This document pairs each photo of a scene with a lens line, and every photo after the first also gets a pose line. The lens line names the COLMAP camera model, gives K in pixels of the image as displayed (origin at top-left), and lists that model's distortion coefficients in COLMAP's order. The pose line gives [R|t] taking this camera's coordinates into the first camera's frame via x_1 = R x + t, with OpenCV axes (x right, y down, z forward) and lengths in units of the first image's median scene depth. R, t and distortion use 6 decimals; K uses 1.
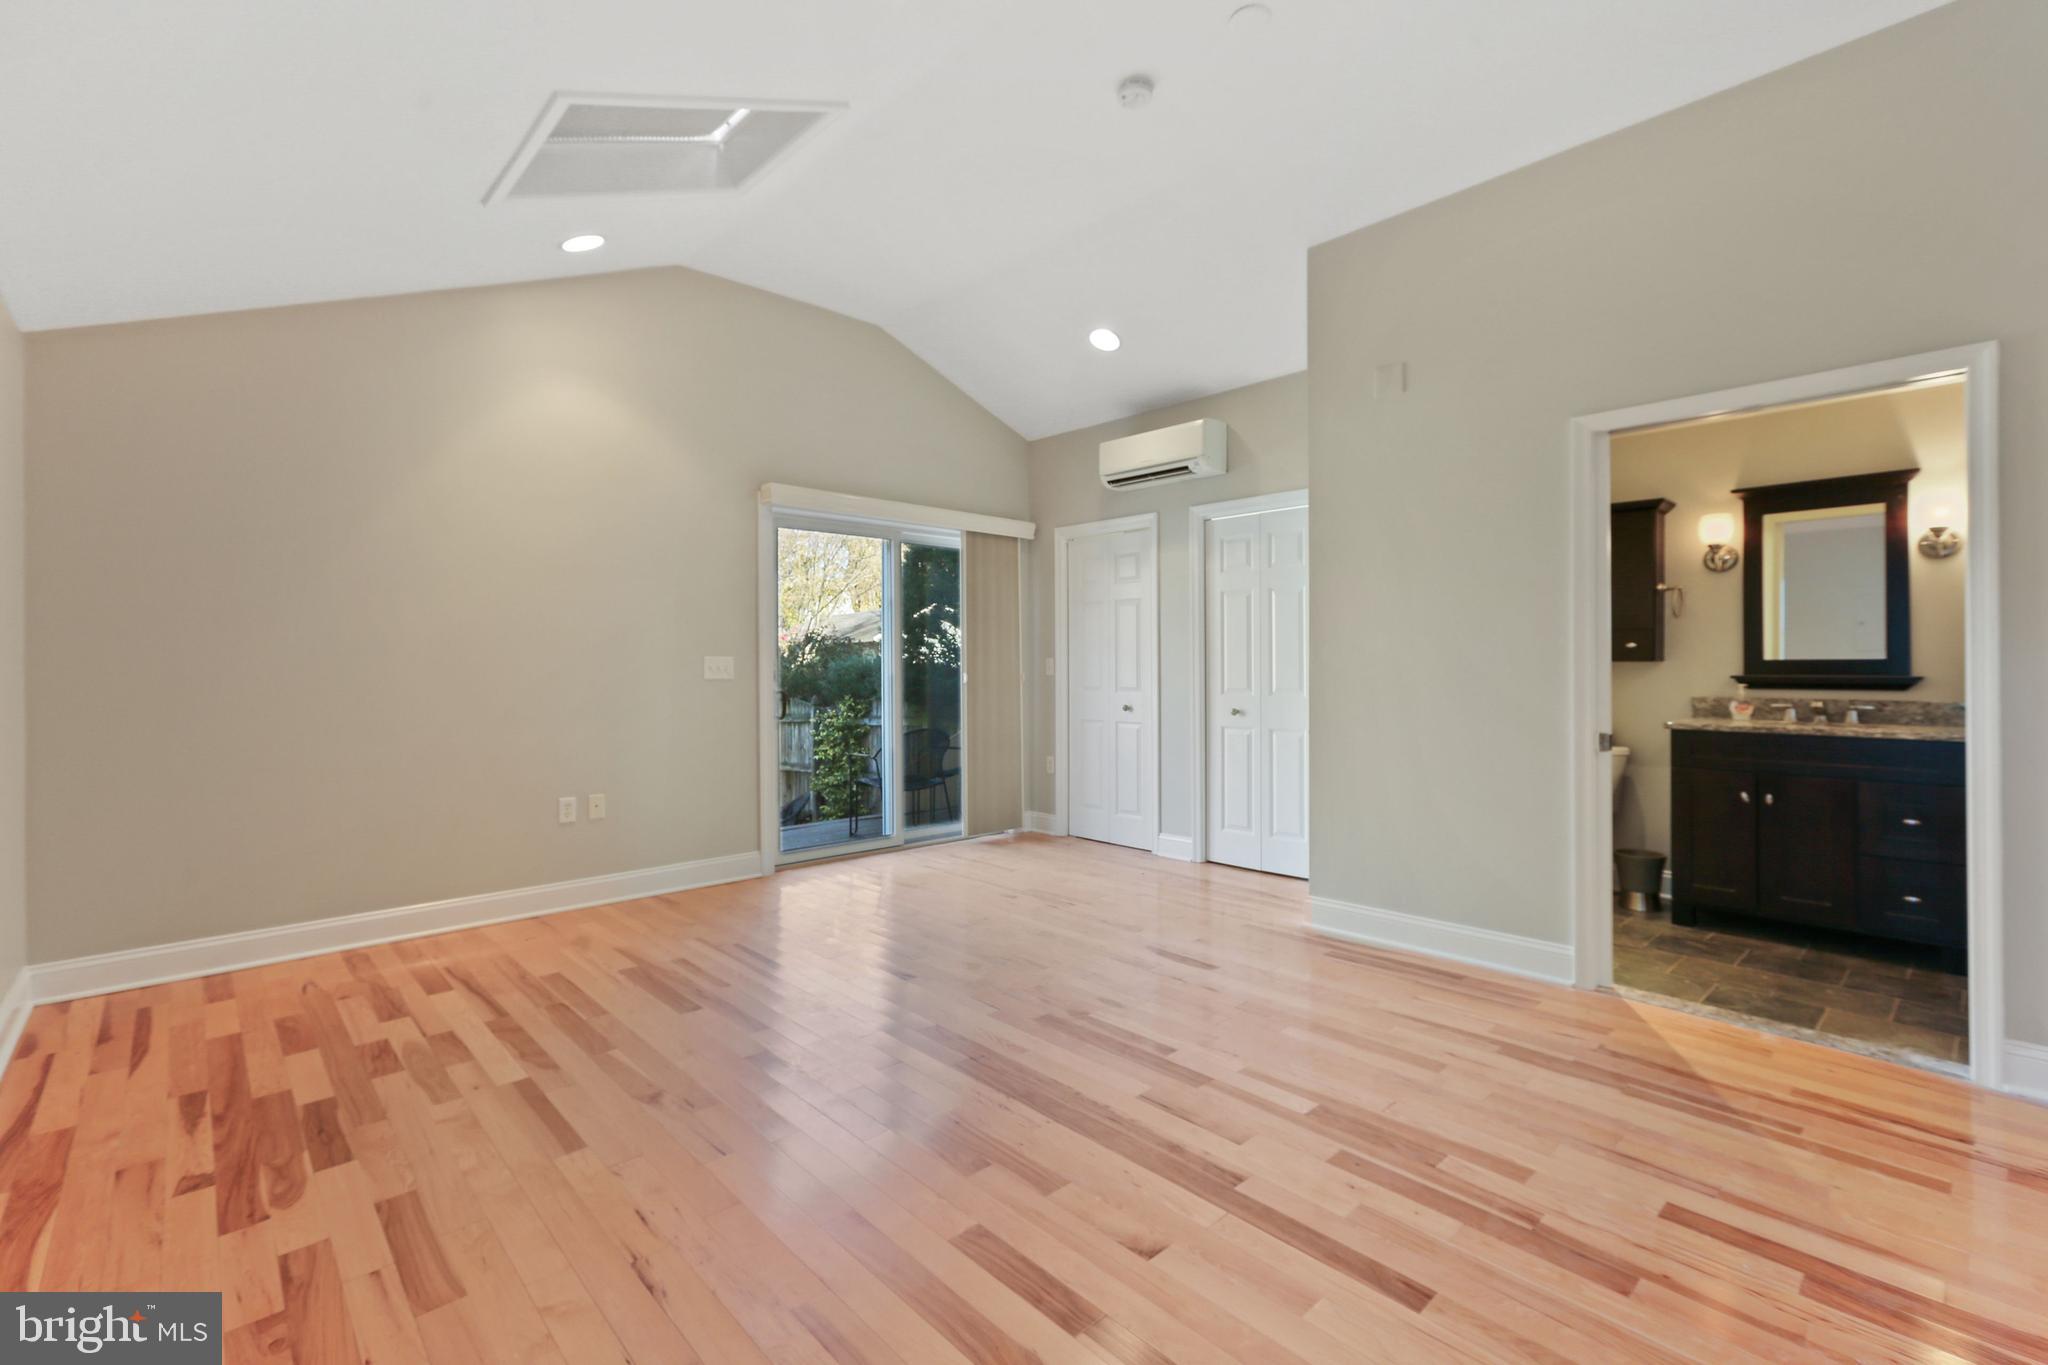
lens RADIAL K [[898.5, 0, 1031.2], [0, 898.5, 666.5], [0, 0, 1]] dist [0.000356, 0.000112]
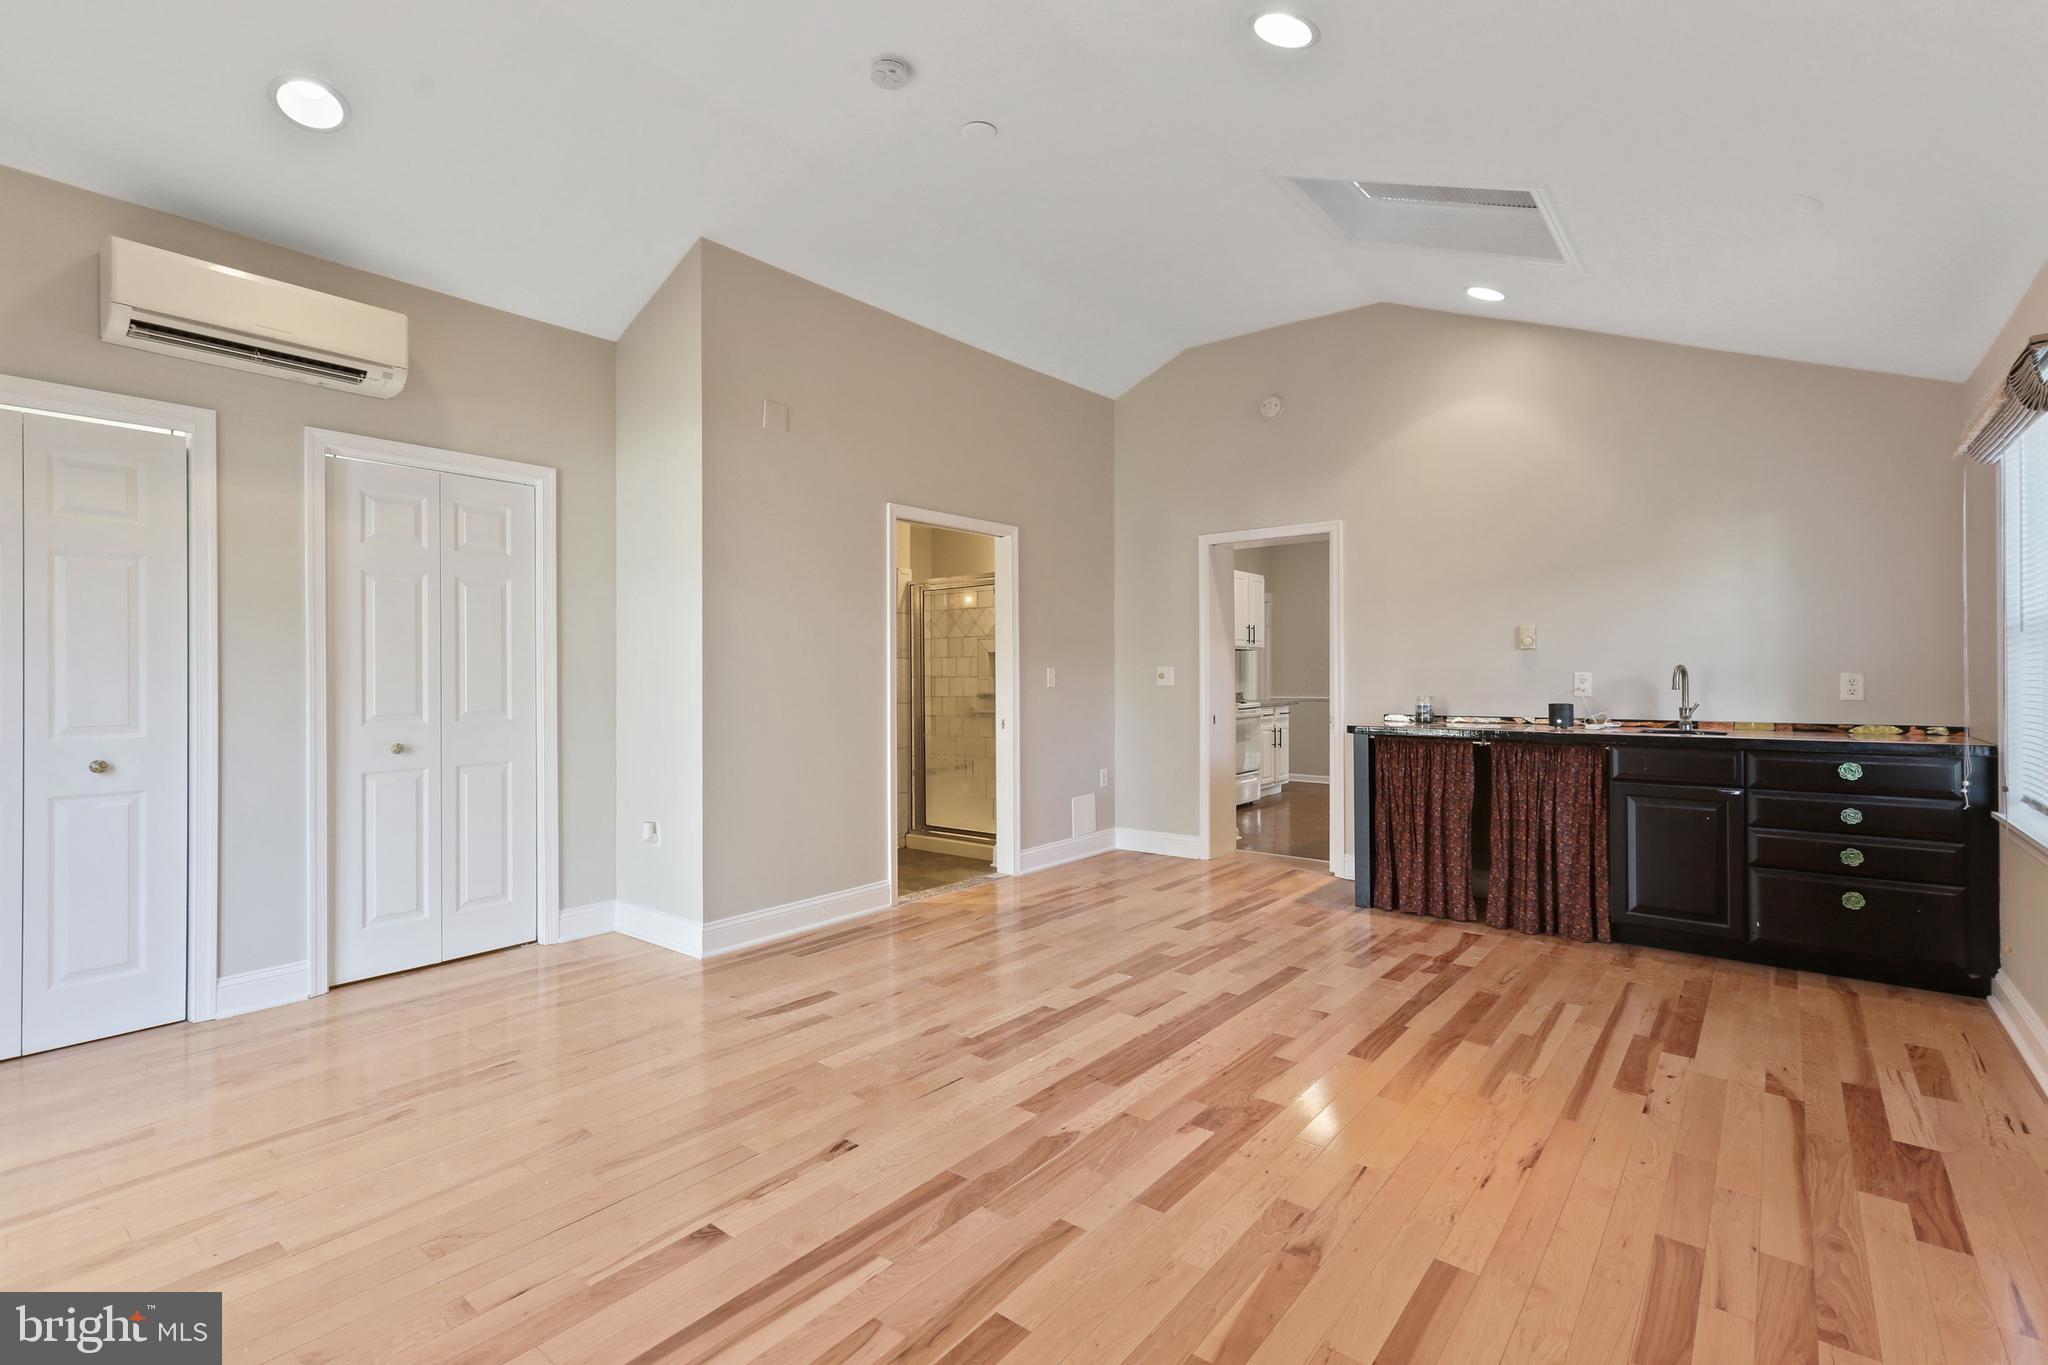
lens RADIAL K [[928.7, 0, 1010.9], [0, 928.7, 668.8], [0, 0, 1]] dist [0.008082, 0.000241]
pose [[-0.124717, 0.011340, 0.992128, -1.093239], [0.006330, 0.999923, -0.010634, -0.000295], [-0.992172, 0.004954, -0.124779, 1.252658]]
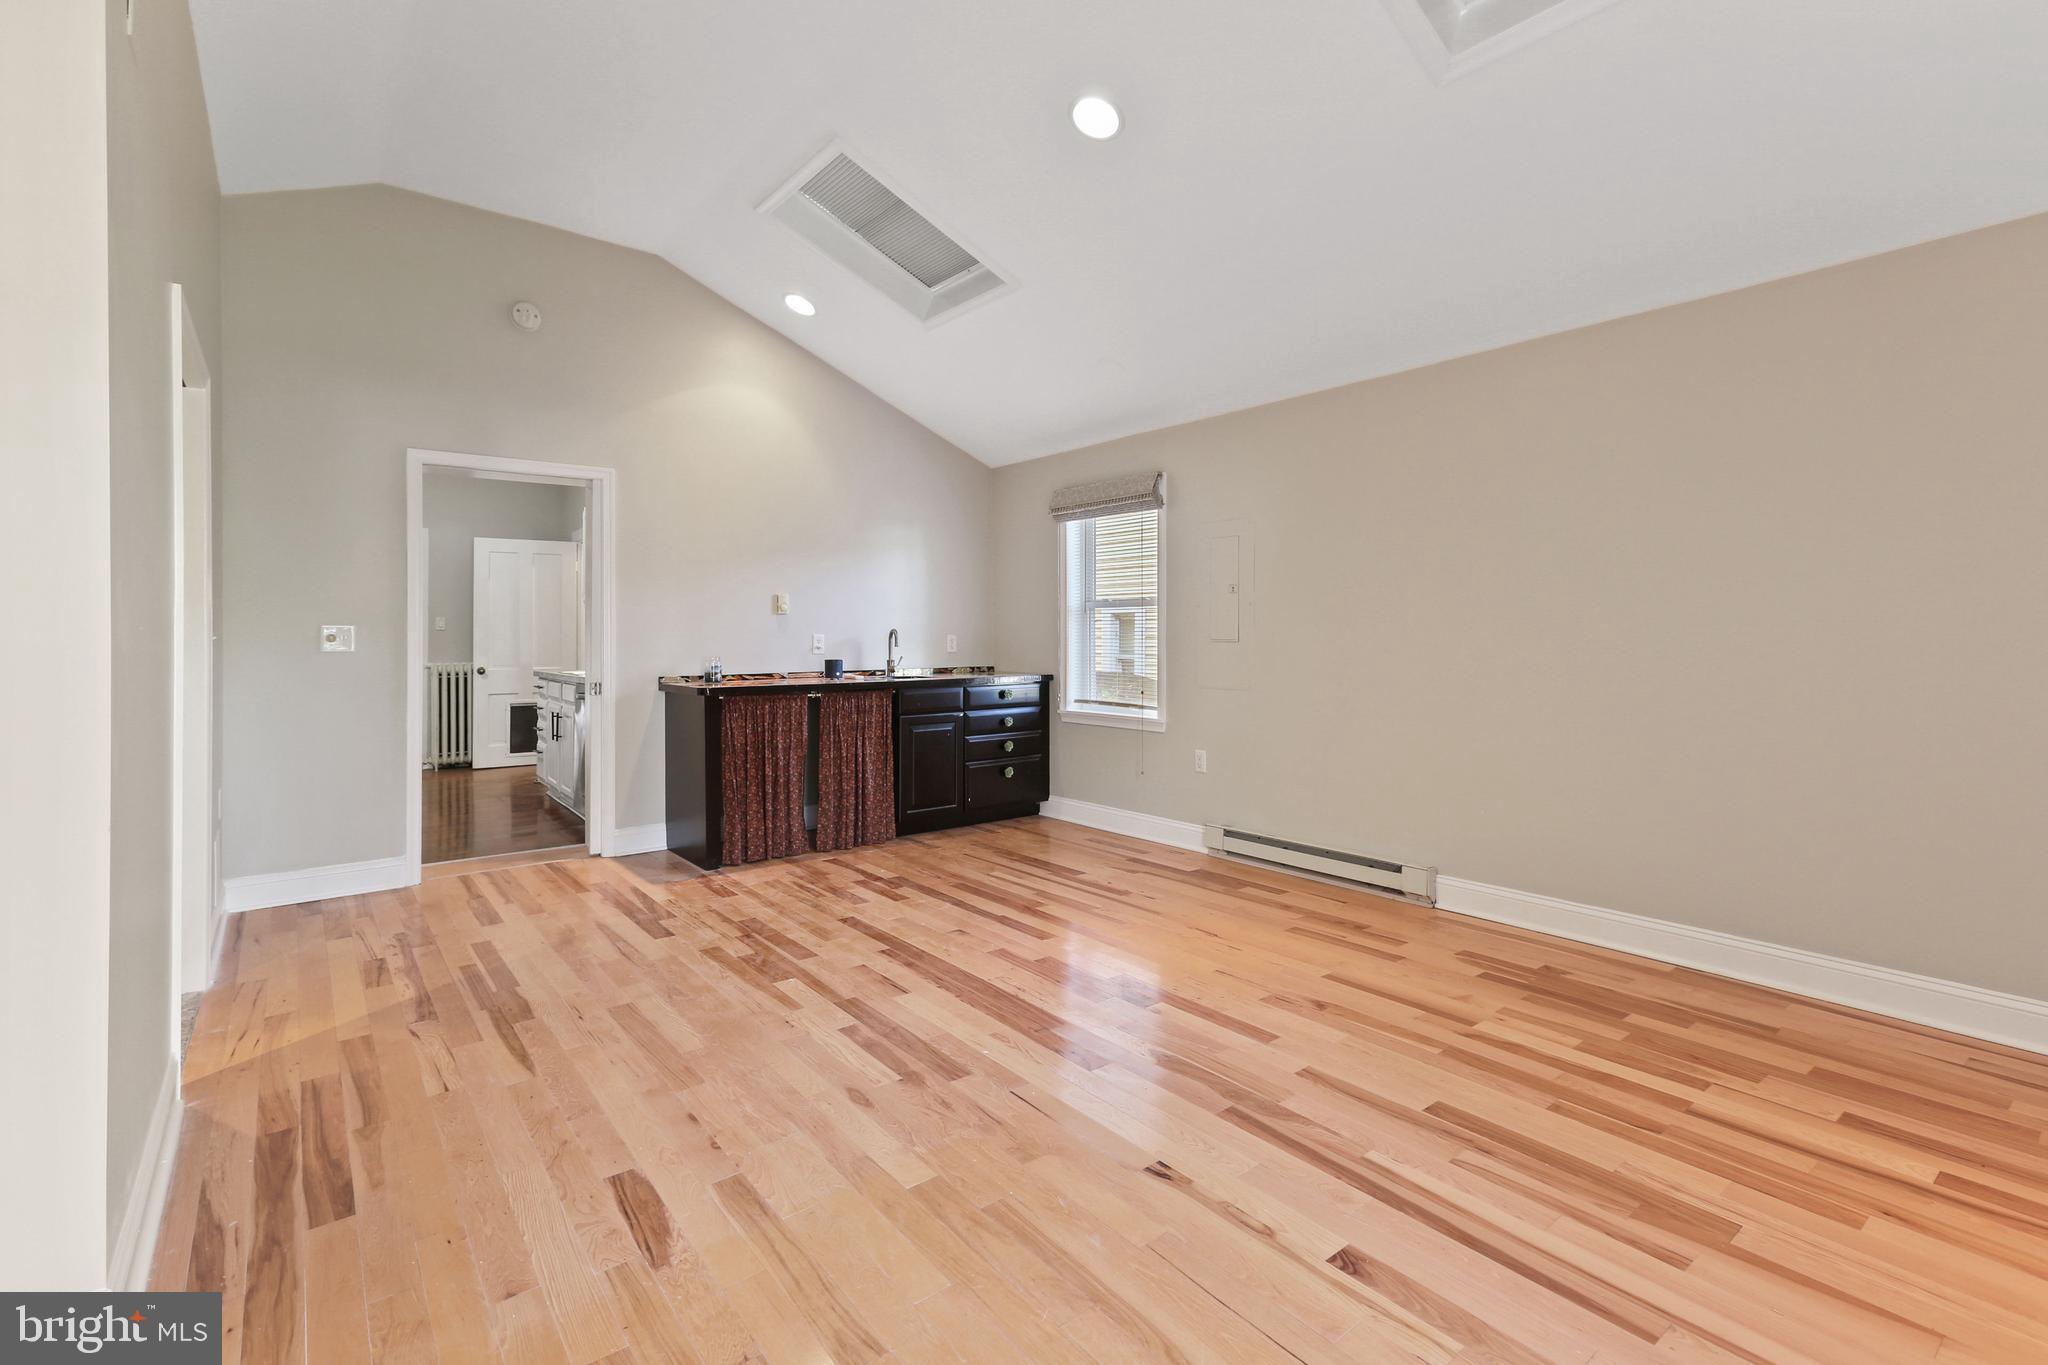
lens RADIAL K [[933.5, 0, 1015.7], [0, 933.5, 630.5], [0, 0, 1]] dist [0.002609, 0.000397]
pose [[-0.995512, 0.007996, 0.094295, -0.136195], [0.007605, 0.999961, -0.004503, -0.001283], [-0.094327, -0.003765, -0.995534, 2.095590]]
